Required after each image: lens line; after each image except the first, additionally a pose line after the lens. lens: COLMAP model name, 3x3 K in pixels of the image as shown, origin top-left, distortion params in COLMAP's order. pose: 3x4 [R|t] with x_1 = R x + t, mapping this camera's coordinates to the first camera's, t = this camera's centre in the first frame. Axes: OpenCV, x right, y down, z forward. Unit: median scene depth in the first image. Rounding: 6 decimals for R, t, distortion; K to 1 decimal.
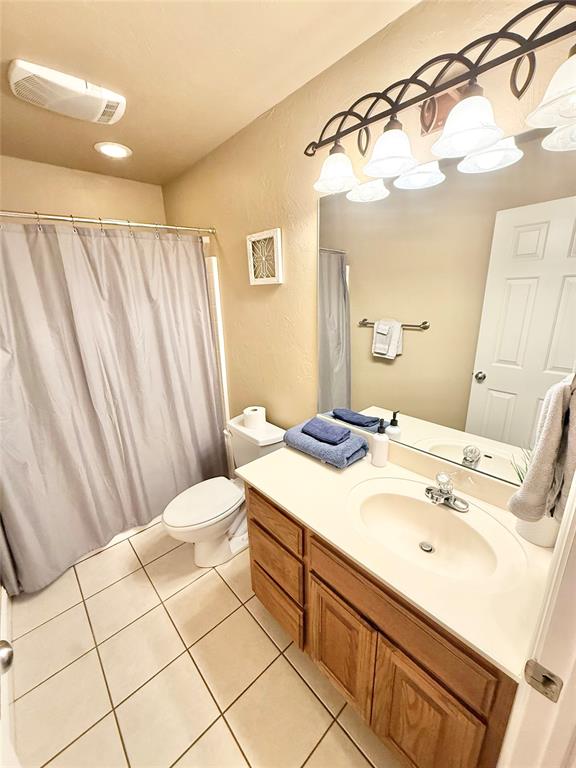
lens RADIAL K [[302.5, 0, 288.0], [0, 302.5, 384.0], [0, 0, 1]] dist [-0.009535, -0.000162]
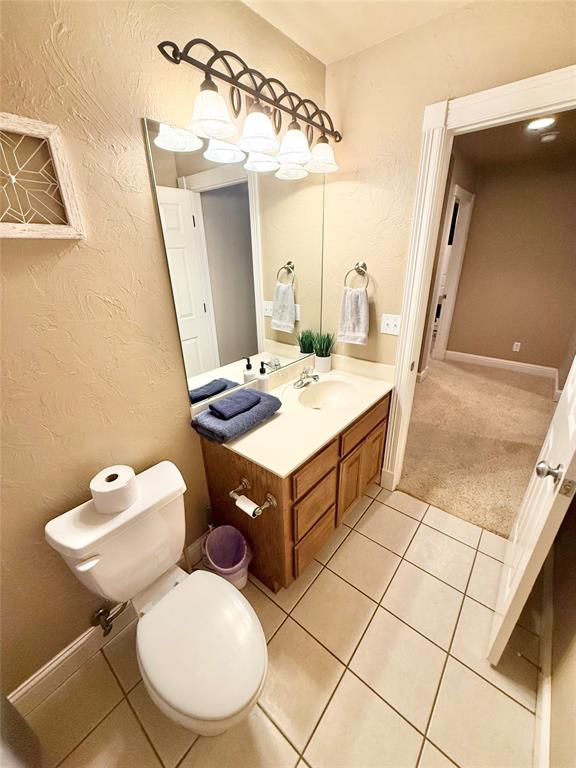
lens RADIAL K [[313.6, 0, 291.8], [0, 313.6, 383.9], [0, 0, 1]] dist [0.000841, 0.000094]
pose [[-0.160107, -0.369506, 0.915331, -0.992439], [0.294469, 0.867192, 0.401580, -0.308067], [-0.942154, 0.333832, -0.030036, 1.043937]]
